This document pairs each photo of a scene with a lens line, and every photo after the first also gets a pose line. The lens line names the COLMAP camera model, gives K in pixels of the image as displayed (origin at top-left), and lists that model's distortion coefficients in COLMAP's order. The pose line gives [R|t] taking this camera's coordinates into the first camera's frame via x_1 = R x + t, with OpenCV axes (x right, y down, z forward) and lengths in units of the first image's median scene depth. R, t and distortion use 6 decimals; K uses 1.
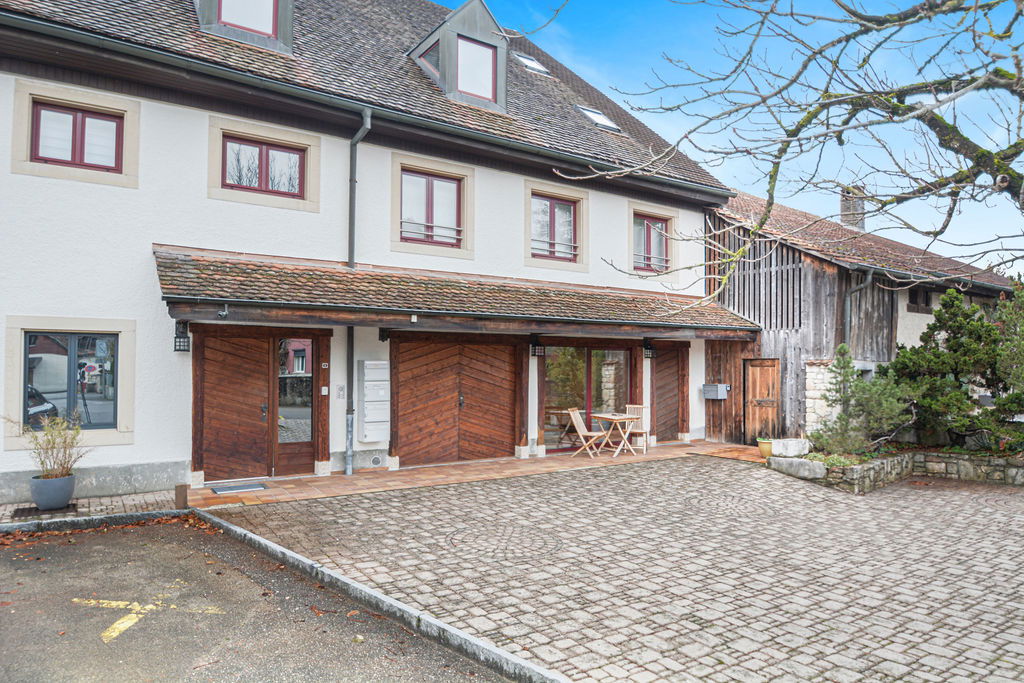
lens RADIAL K [[636.5, 0, 511.9], [0, 636.5, 344.8], [0, 0, 1]] dist [-0.000534, 0.000043]
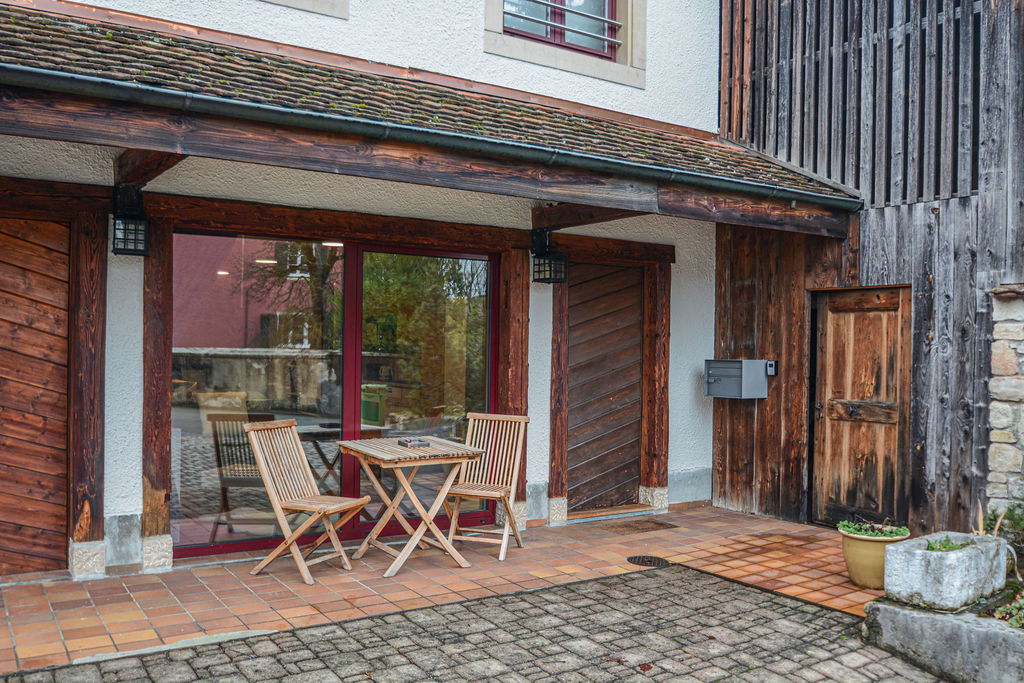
lens RADIAL K [[872.9, 0, 512.2], [0, 872.9, 341.5], [0, 0, 1]] dist [-0.039414, -0.002103]
pose [[0.999801, 0.013189, -0.014978, 0.204991], [-0.012812, 0.999606, 0.024973, 0.042265], [0.015301, -0.024777, 0.999576, 0.511263]]
